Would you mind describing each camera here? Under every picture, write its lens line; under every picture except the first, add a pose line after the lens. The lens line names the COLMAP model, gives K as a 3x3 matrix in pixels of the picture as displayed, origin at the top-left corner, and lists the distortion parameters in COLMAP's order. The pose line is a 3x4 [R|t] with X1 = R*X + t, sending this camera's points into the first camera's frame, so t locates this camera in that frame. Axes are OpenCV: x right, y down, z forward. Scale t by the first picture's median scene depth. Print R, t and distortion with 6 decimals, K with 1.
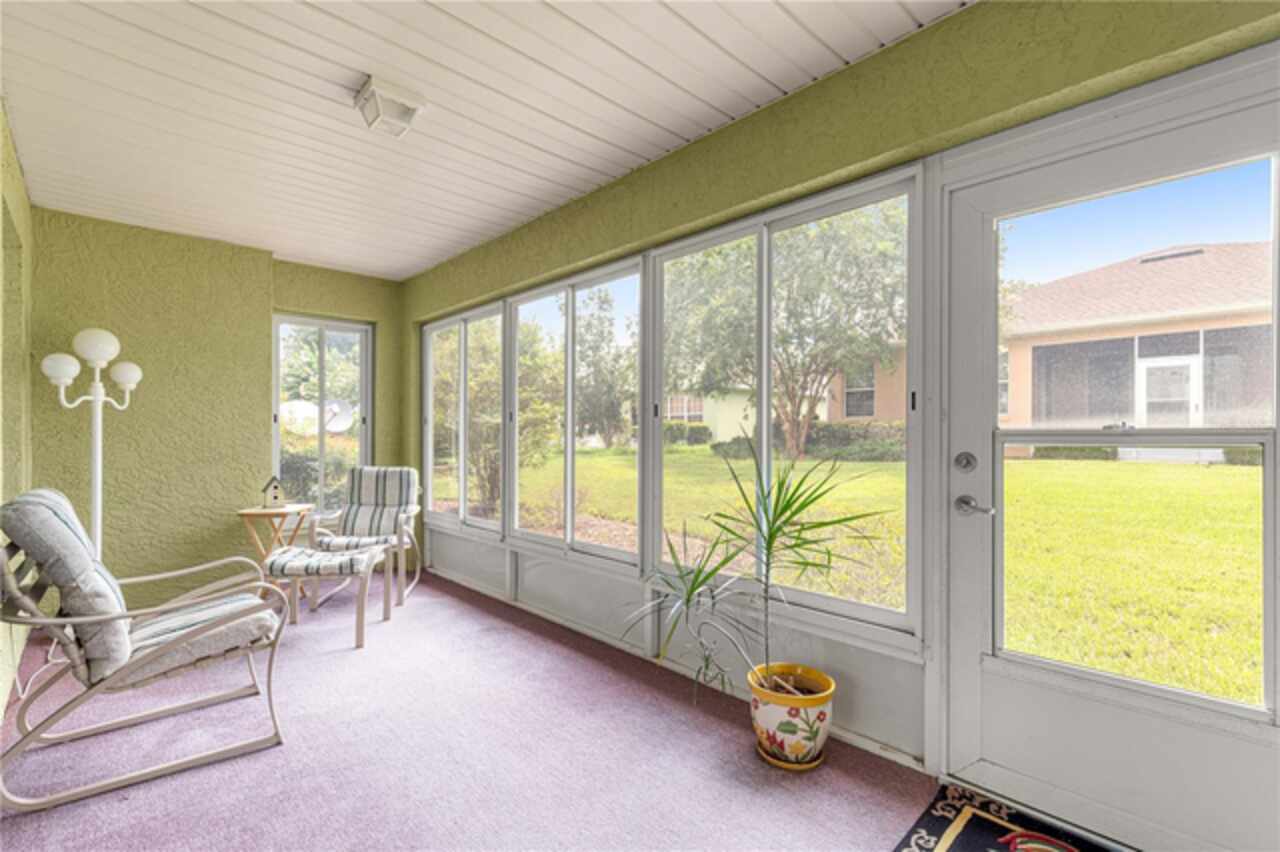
lens RADIAL K [[571.0, 0, 641.2], [0, 571.0, 433.8], [0, 0, 1]] dist [-0.000834, -0.000520]
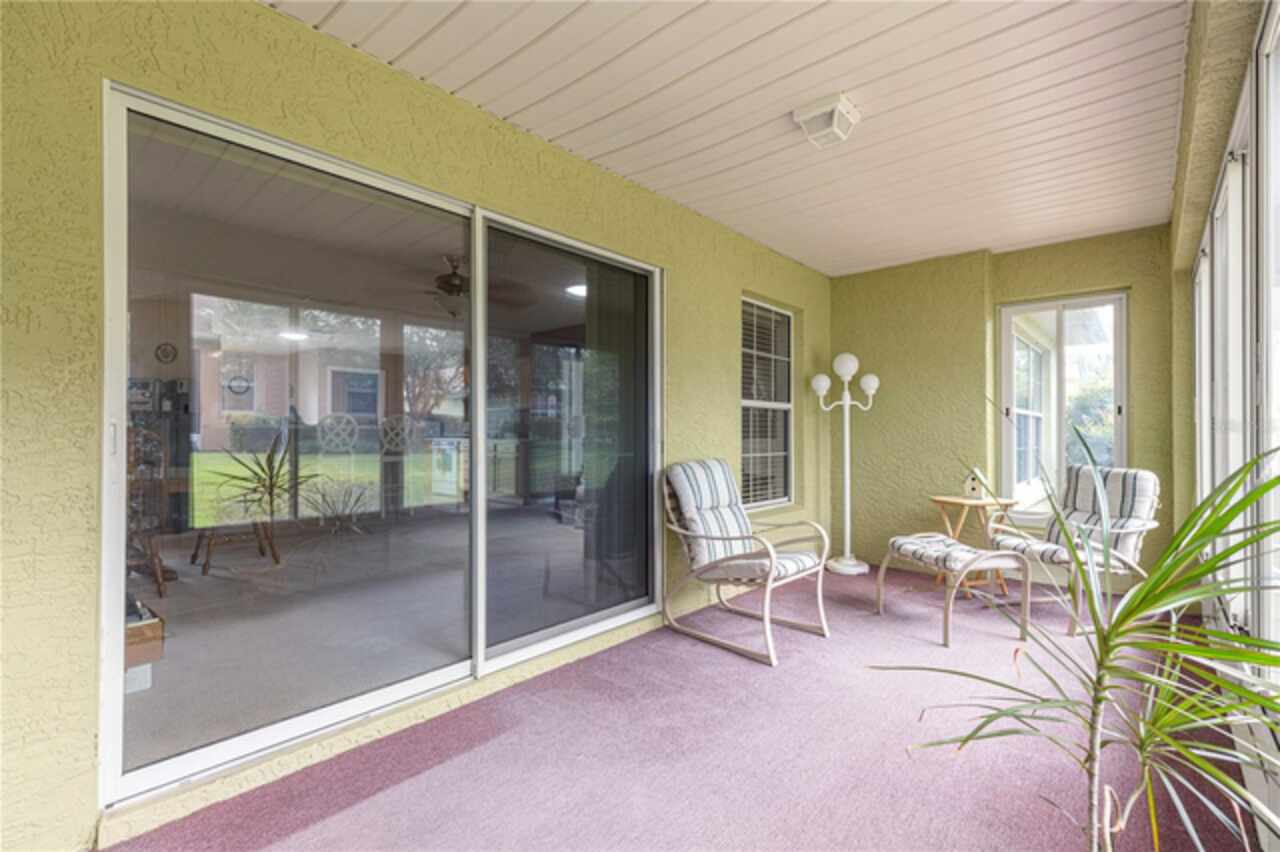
lens RADIAL K [[571.0, 0, 641.2], [0, 571.0, 427.4], [0, 0, 1]] dist [-0.000834, -0.000520]
pose [[0.081548, -0.009319, -0.996626, 0.395108], [0.003186, 0.999954, -0.009089, 0.009706], [0.996664, -0.002434, 0.081574, 0.373956]]
